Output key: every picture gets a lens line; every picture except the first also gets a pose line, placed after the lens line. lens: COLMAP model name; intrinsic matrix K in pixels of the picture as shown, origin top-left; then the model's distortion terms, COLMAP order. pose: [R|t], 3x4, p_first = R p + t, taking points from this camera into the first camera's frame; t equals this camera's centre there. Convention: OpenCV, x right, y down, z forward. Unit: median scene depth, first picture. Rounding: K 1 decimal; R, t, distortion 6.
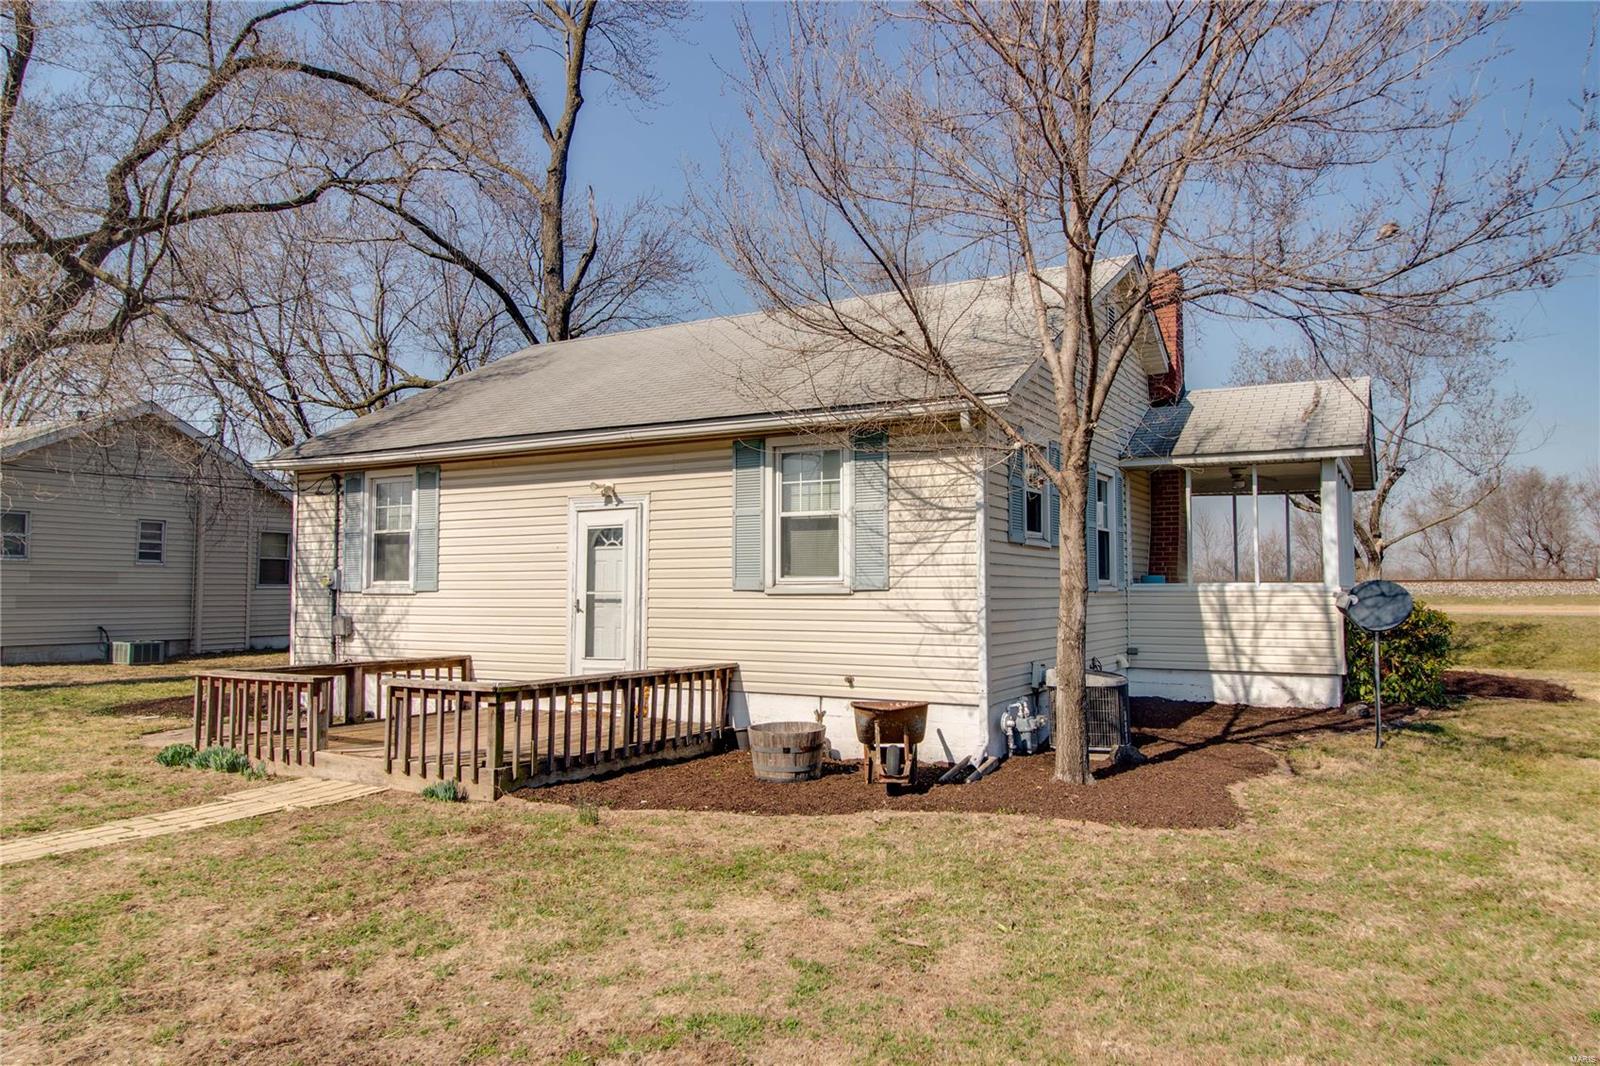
lens RADIAL K [[1007.9, 0, 803.7], [0, 1007.9, 535.0], [0, 0, 1]] dist [0.006329, 0.000964]
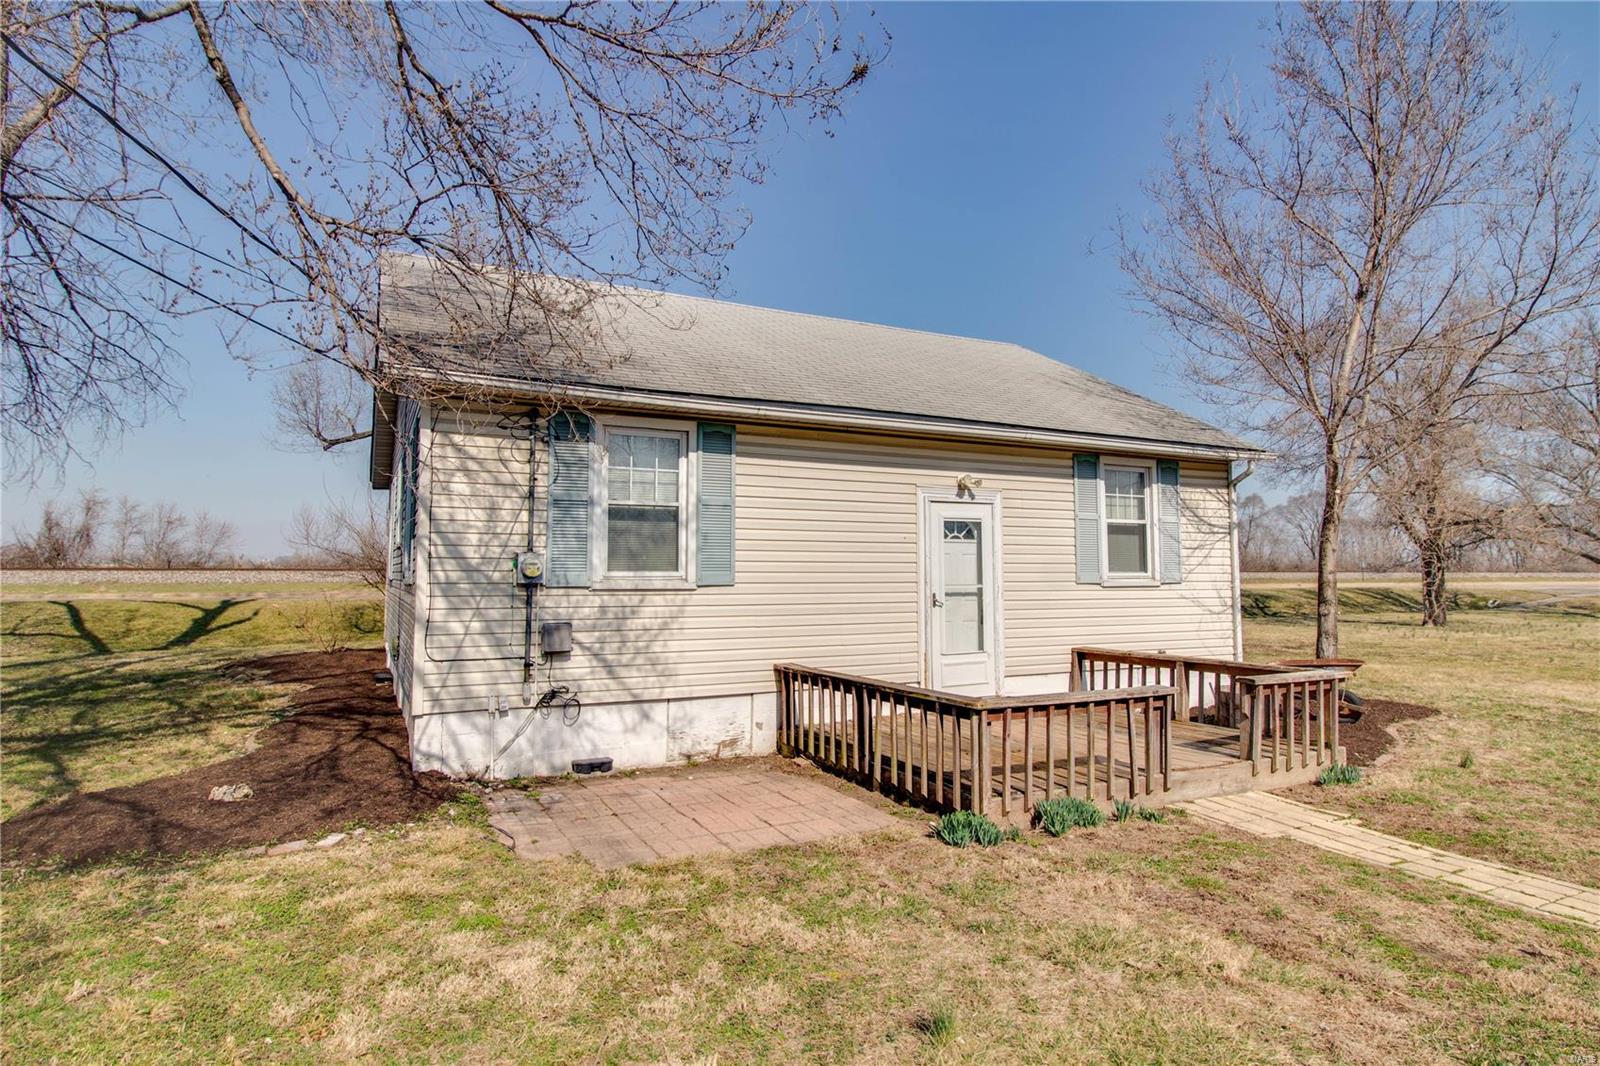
lens RADIAL K [[944.5, 0, 807.3], [0, 944.5, 515.5], [0, 0, 1]] dist [0.005113, 0.001795]
pose [[0.556178, 0.057587, 0.829066, -1.029358], [-0.043900, 0.998239, -0.039887, 0.030767], [-0.829903, -0.014212, 0.557727, 0.592859]]
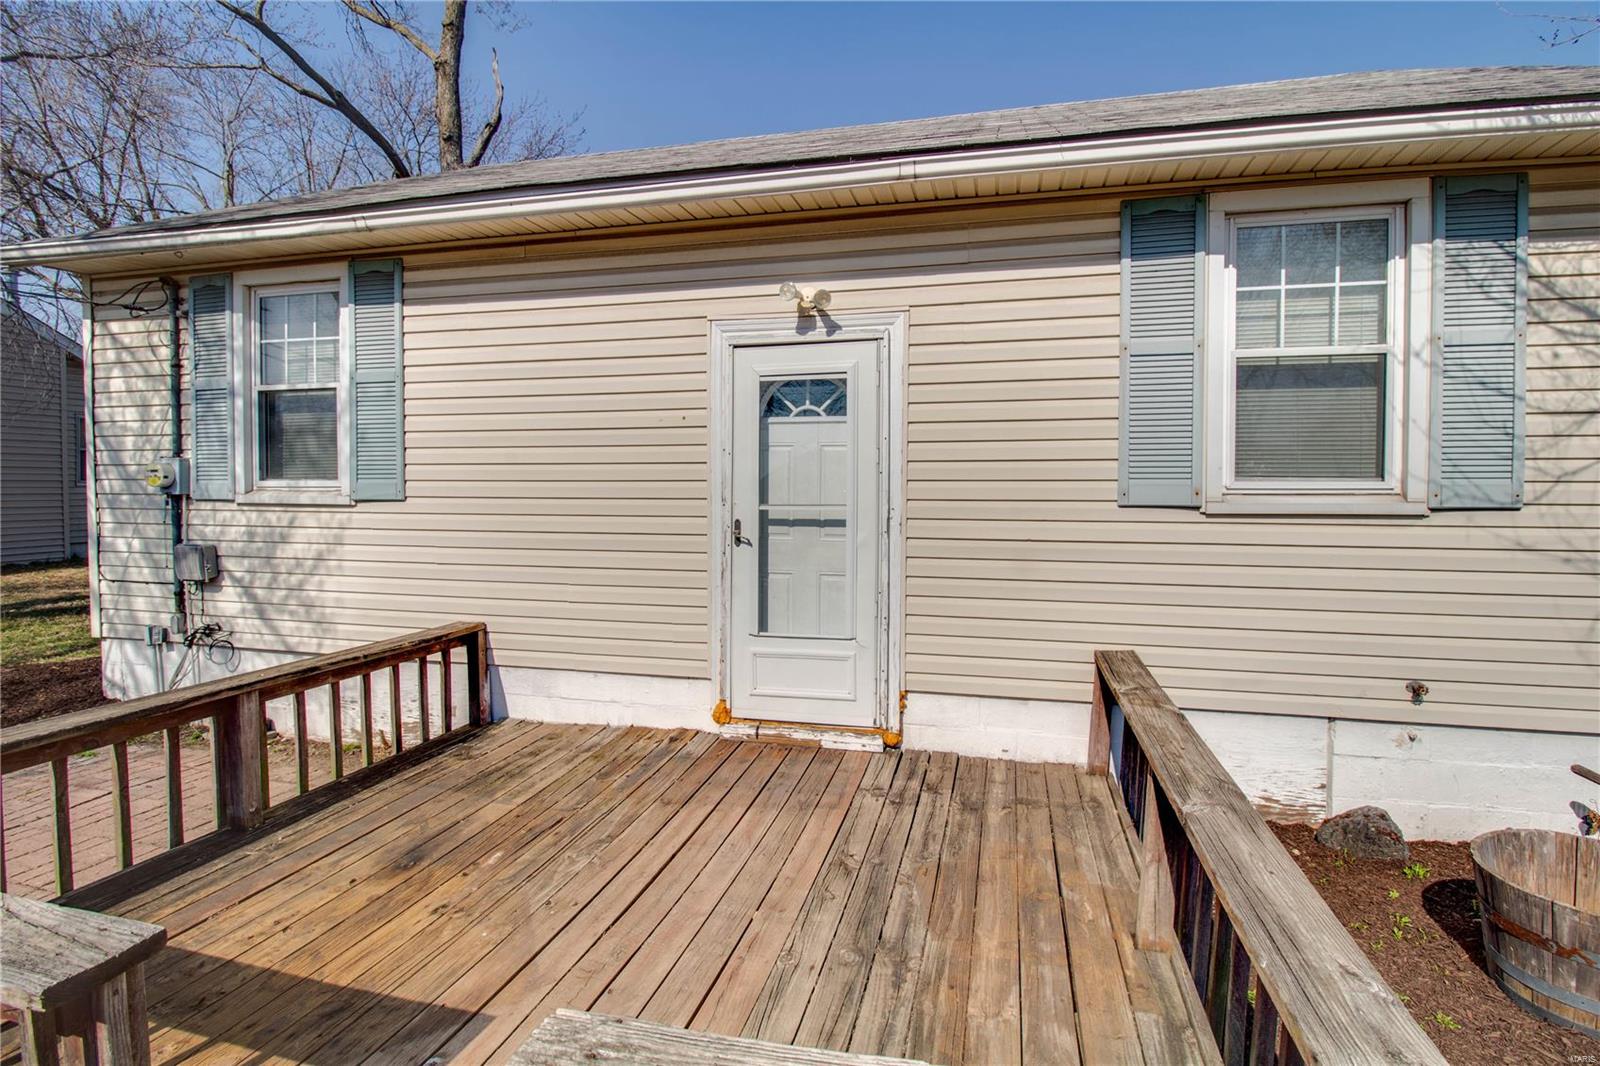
lens RADIAL K [[743.9, 0, 814.0], [0, 743.9, 510.5], [0, 0, 1]] dist [-0.008130, -0.005999]
pose [[0.963769, -0.003153, 0.266718, -0.283514], [-0.019365, 0.996465, 0.081751, 0.027289], [-0.266033, -0.083954, 0.960301, 0.622233]]
